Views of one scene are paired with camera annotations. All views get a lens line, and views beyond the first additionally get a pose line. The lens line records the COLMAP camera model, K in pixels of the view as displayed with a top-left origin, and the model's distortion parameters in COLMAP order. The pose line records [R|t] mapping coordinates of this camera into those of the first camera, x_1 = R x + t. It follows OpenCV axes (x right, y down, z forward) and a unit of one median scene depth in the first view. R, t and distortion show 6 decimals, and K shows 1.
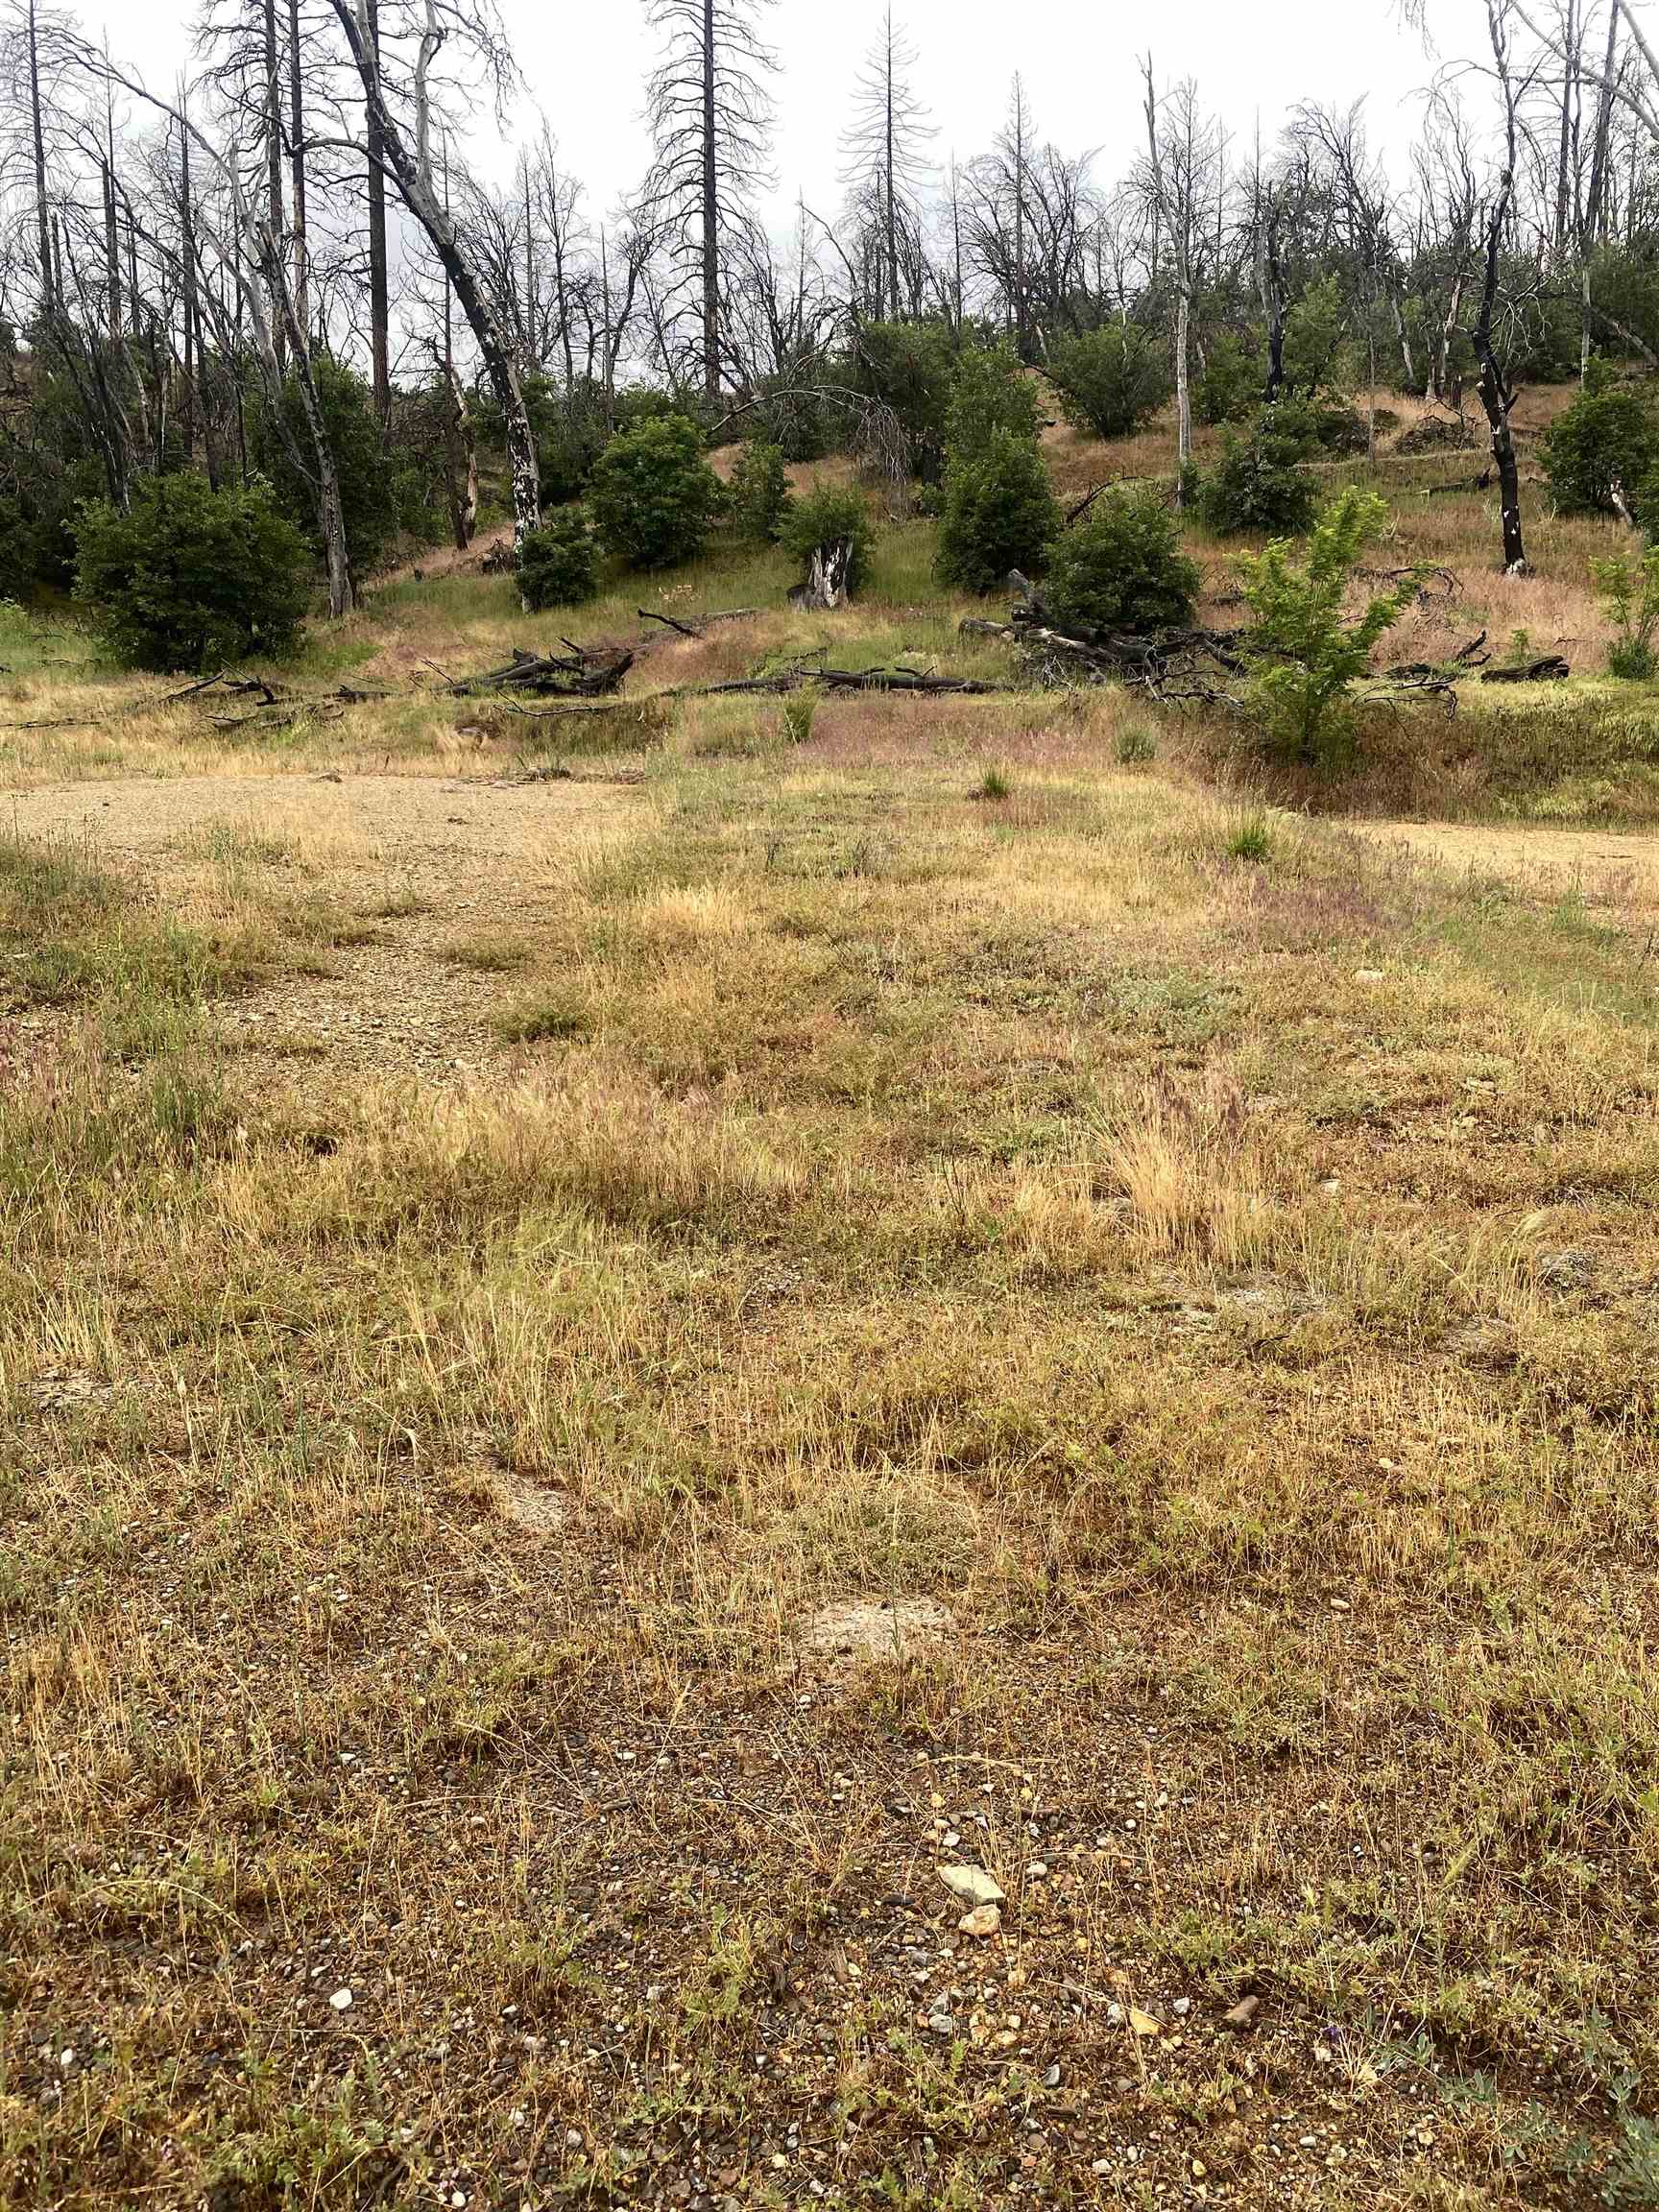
lens RADIAL K [[1717.6, 0, 820.6], [0, 1717.6, 1111.3], [0, 0, 1]] dist [0.050328, -0.034567]
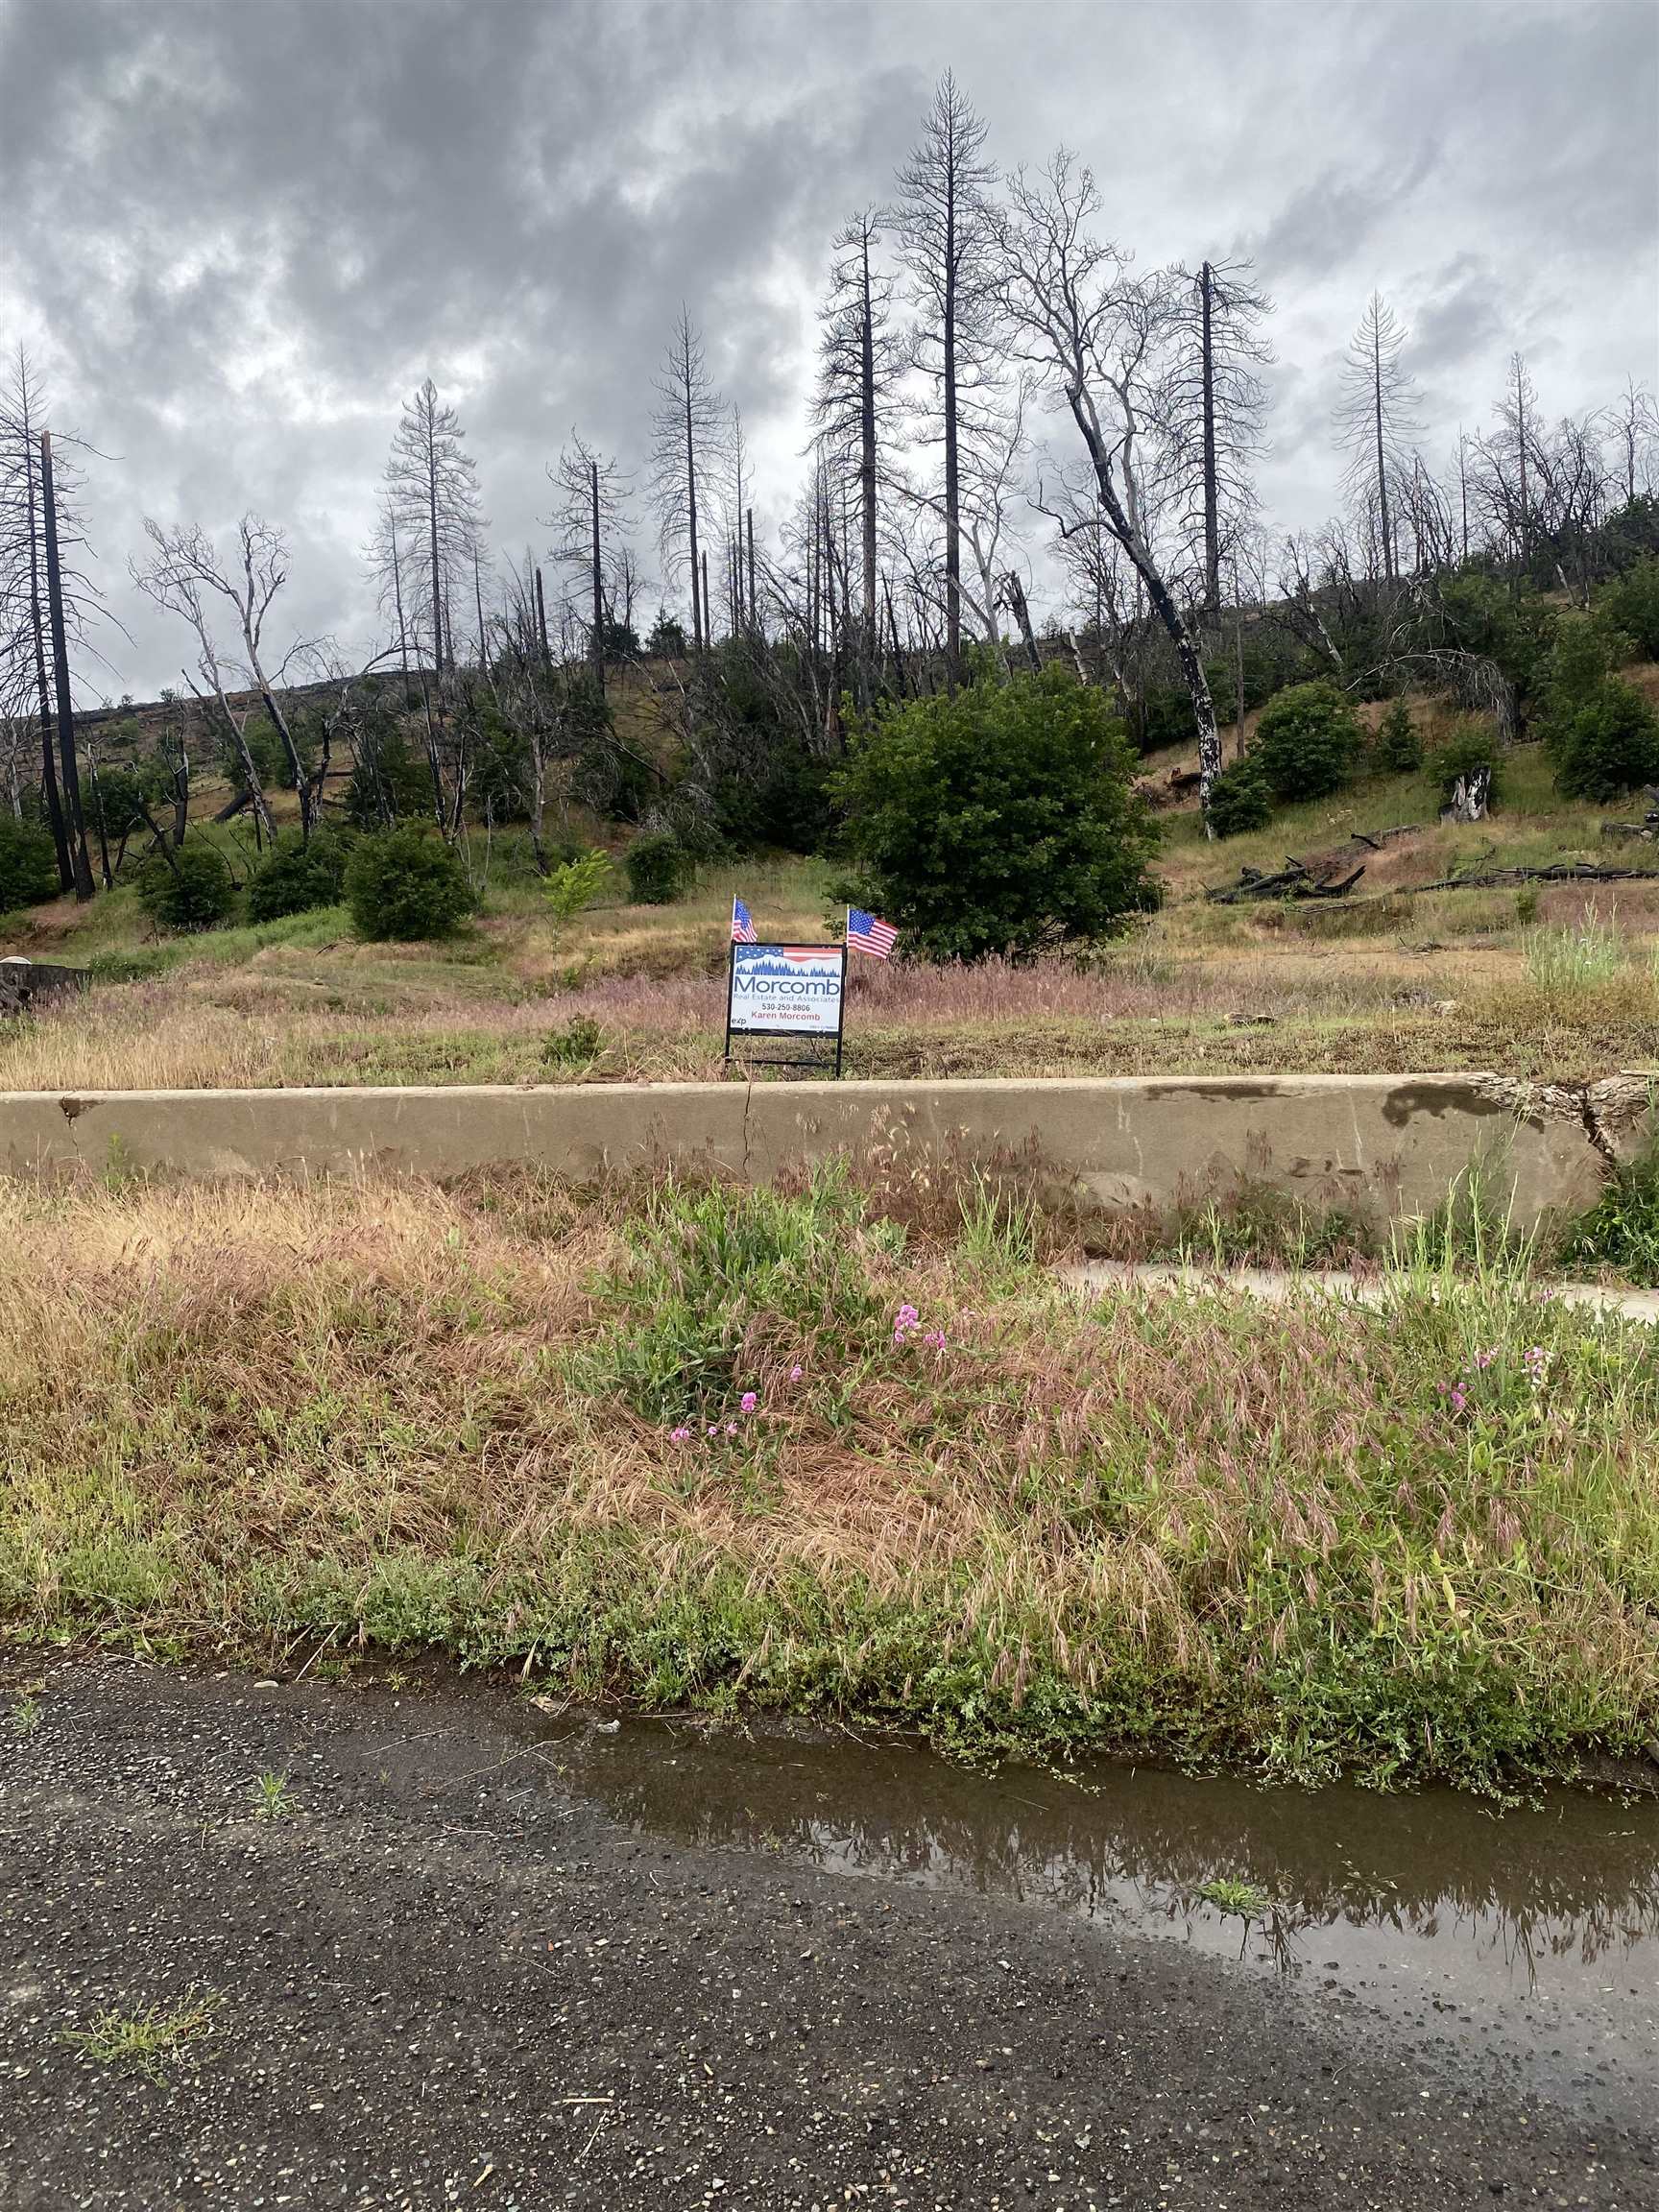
lens RADIAL K [[1717.6, 0, 825.3], [0, 1717.6, 1128.0], [0, 0, 1]] dist [0.050328, -0.034567]
pose [[0.976413, -0.026166, -0.214318, -0.188754], [0.004242, 0.994763, -0.102125, 0.066830], [0.215868, 0.098807, 0.971410, -0.333089]]
